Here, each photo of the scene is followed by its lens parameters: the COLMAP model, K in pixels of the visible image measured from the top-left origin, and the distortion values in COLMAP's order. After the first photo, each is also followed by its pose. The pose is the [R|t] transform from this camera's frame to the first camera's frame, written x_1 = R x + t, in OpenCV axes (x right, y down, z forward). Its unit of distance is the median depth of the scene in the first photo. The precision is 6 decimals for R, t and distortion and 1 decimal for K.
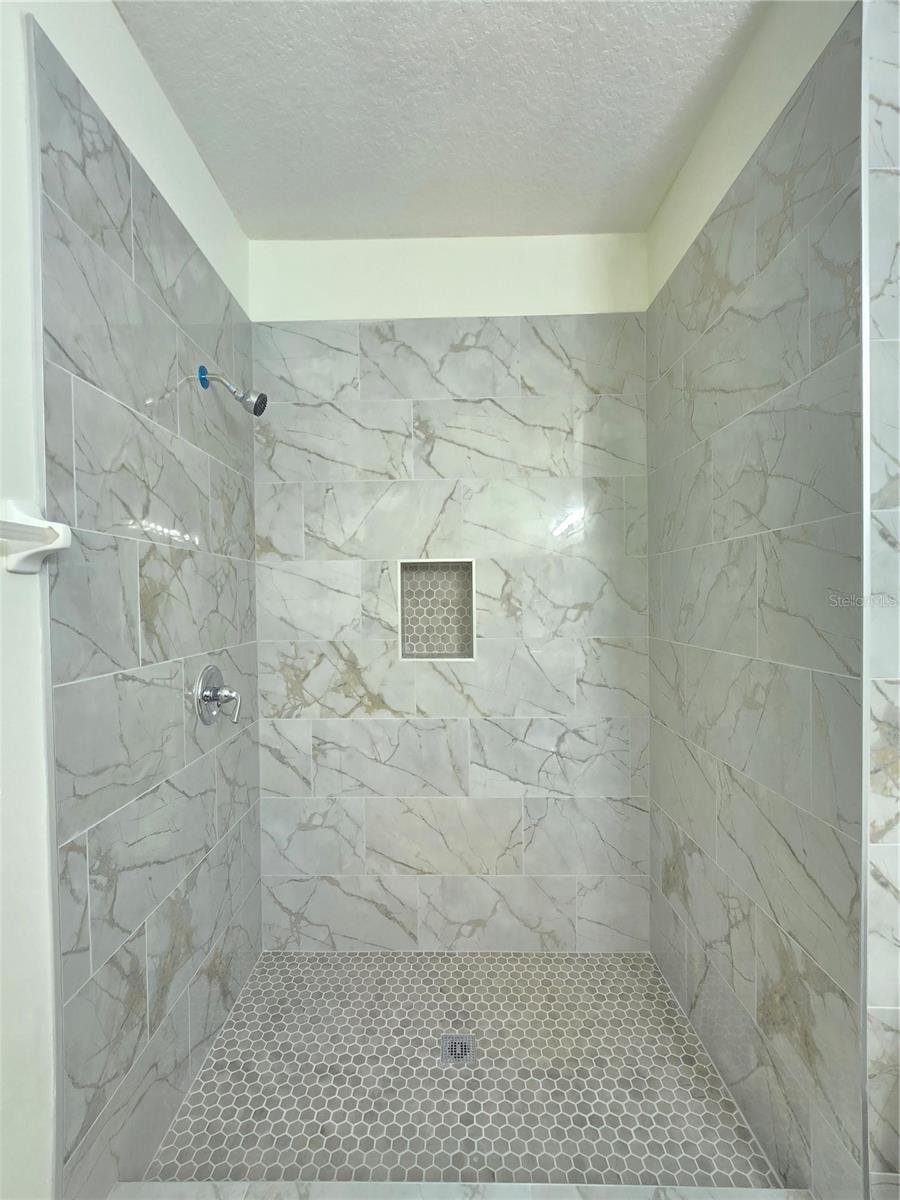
lens RADIAL K [[550.1, 0, 439.2], [0, 550.1, 615.8], [0, 0, 1]] dist [-0.001152, 0.001056]
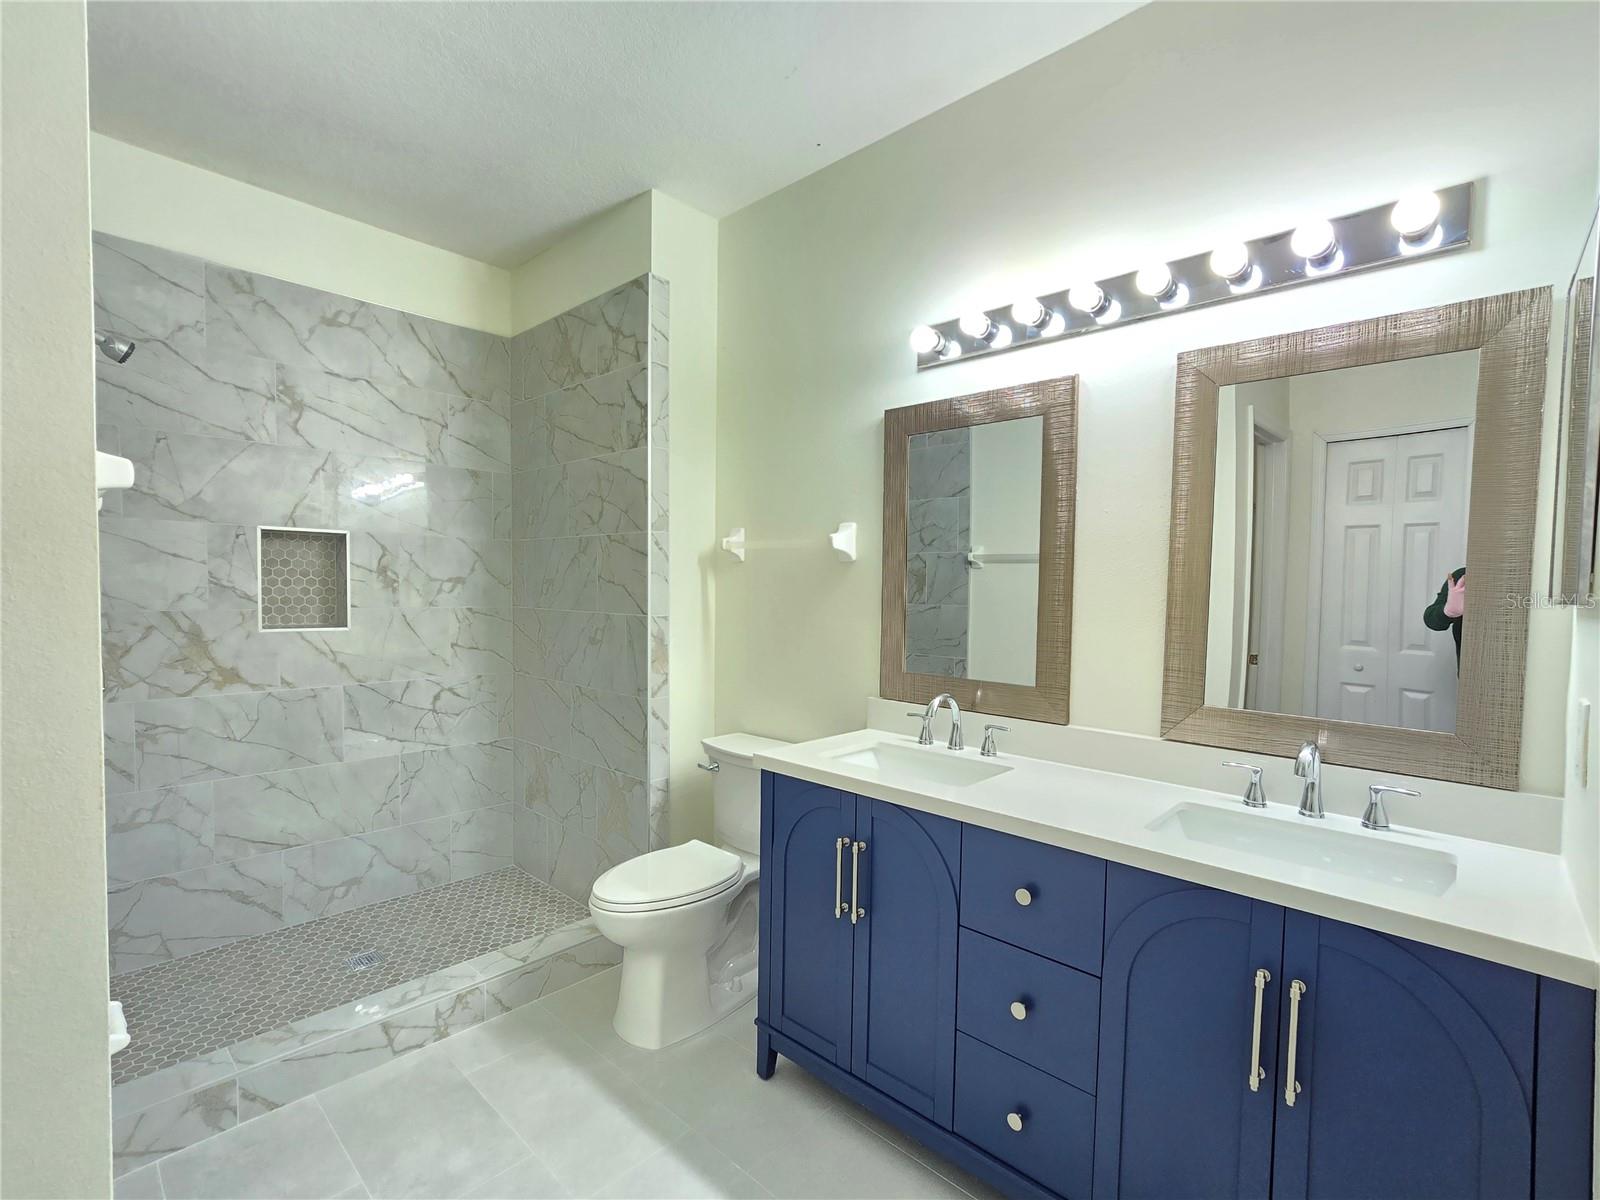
lens RADIAL K [[733.4, 0, 796.0], [0, 733.4, 604.5], [0, 0, 1]] dist [-0.001152, 0.001056]
pose [[0.679665, 0.004456, 0.733510, -0.376452], [0.000094, 0.999981, -0.006162, 0.043023], [-0.733523, 0.004257, 0.679651, -0.554532]]
